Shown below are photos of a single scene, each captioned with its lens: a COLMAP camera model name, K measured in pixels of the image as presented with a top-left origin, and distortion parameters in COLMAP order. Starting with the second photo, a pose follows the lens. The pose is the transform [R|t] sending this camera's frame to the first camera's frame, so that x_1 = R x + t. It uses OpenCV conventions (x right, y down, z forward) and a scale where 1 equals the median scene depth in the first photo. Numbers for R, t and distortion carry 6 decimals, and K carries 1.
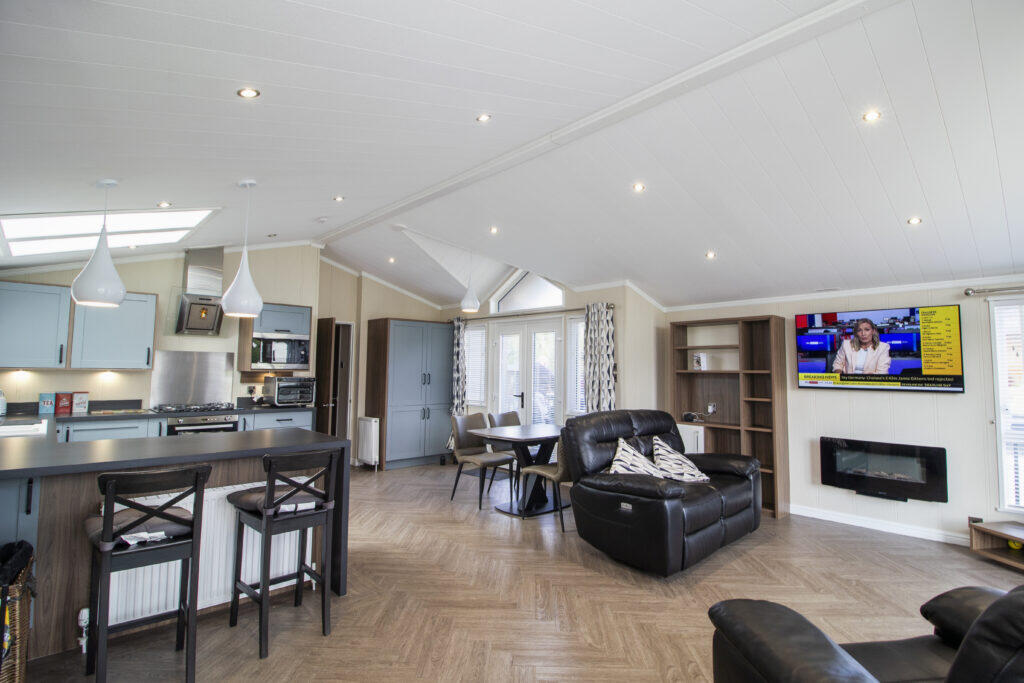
lens RADIAL K [[500.9, 0, 519.9], [0, 500.9, 332.5], [0, 0, 1]] dist [0.001918, -0.011415]
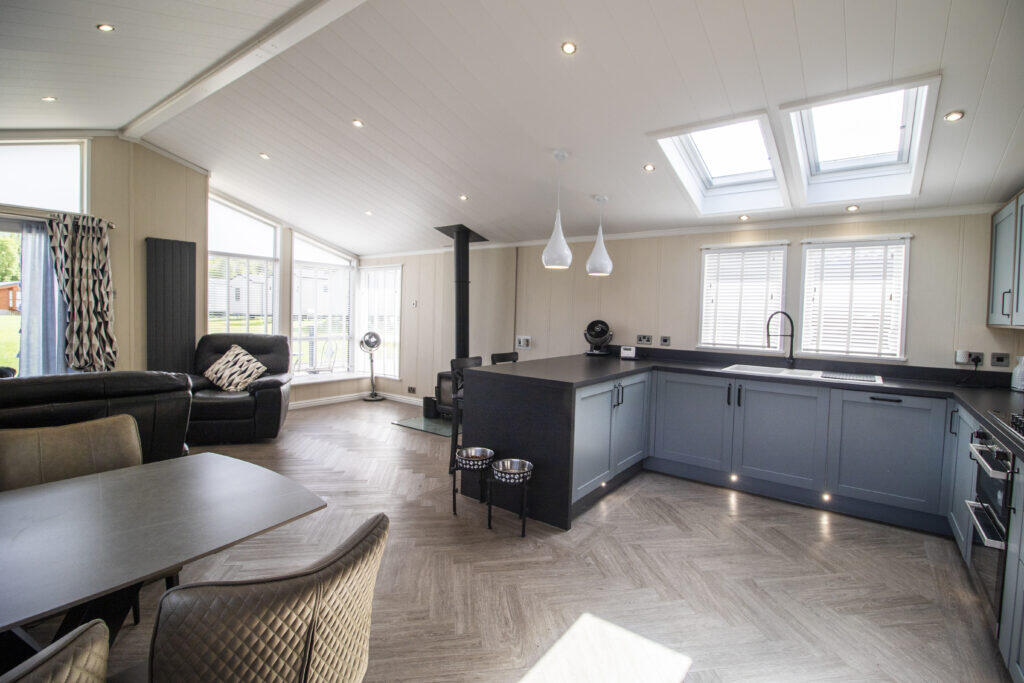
lens RADIAL K [[470.3, 0, 520.1], [0, 470.3, 327.6], [0, 0, 1]] dist [0.004093, -0.013686]
pose [[-0.984539, -0.029760, -0.172619, -0.172945], [-0.022623, 0.998812, -0.043167, 0.104255], [0.173698, -0.038595, -0.984042, 1.339217]]
